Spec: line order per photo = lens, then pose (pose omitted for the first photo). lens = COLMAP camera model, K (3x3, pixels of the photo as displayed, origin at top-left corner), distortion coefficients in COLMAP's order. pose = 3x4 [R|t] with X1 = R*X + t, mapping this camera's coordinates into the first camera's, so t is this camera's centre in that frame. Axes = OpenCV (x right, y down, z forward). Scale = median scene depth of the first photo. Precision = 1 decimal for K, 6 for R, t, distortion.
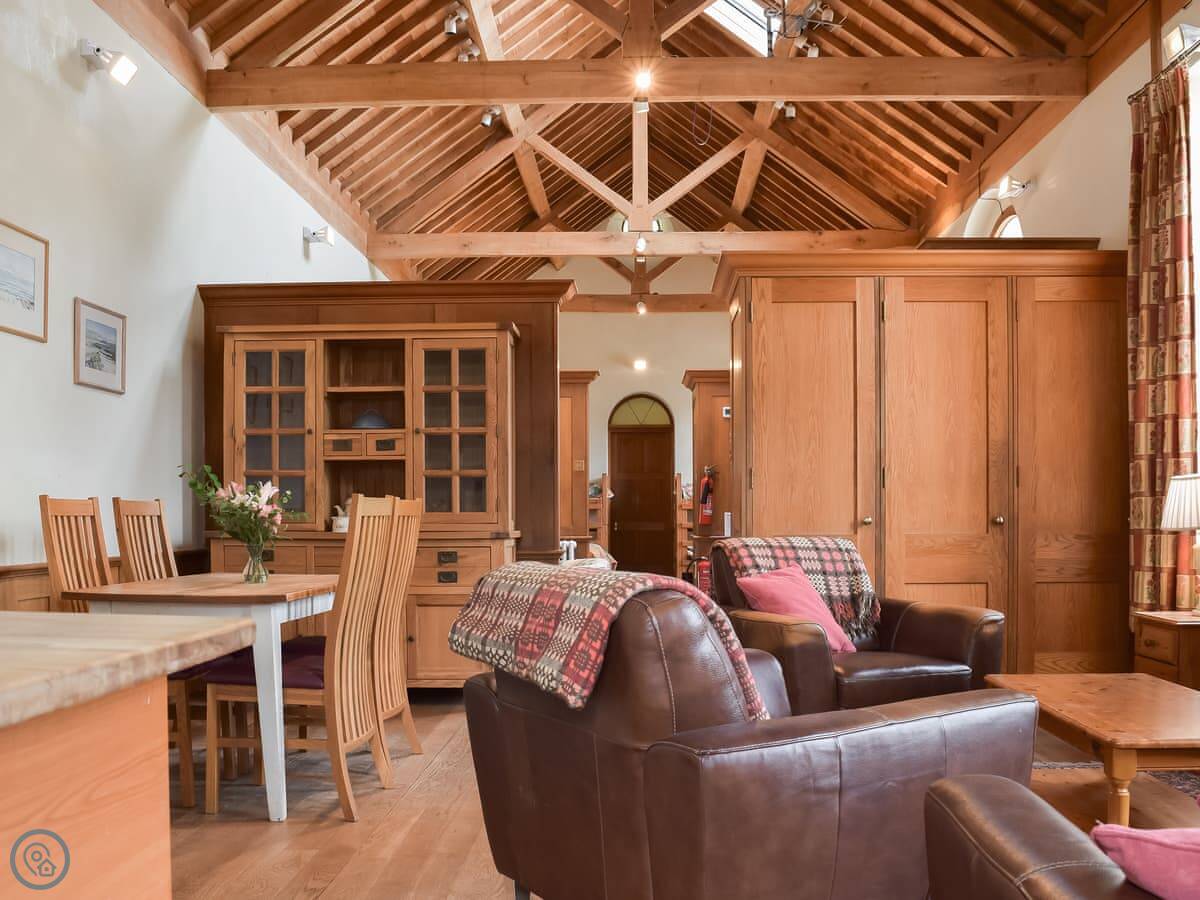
lens RADIAL K [[1127.8, 0, 600.0], [0, 1127.8, 450.0], [0, 0, 1]] dist [-0.140292, 0.008661]
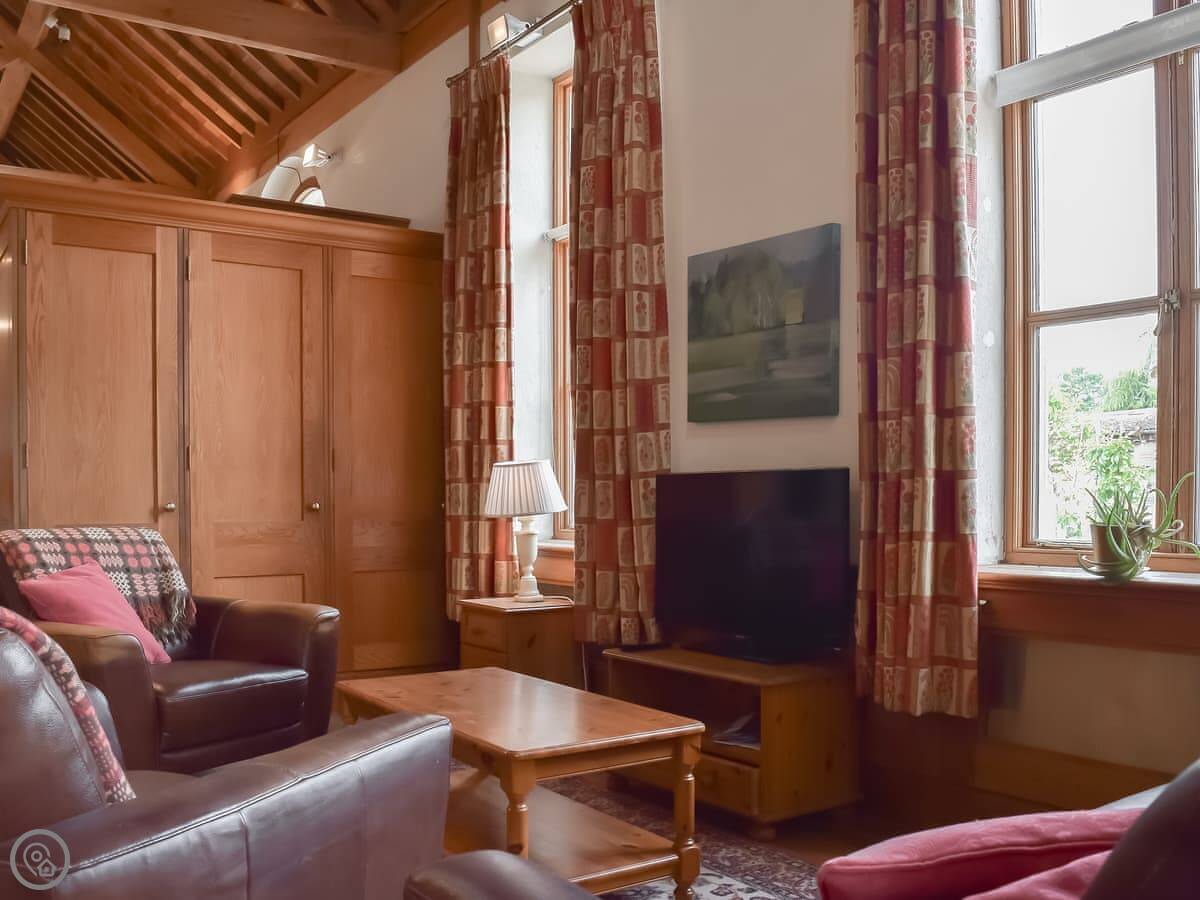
lens RADIAL K [[1110.2, 0, 597.8], [0, 1110.2, 505.7], [0, 0, 1]] dist [-0.076075, 0.006576]
pose [[0.795256, -0.006107, 0.606243, -0.013624], [-0.034220, 0.997903, 0.054942, 0.003534], [-0.605308, -0.064439, 0.793379, 0.110716]]
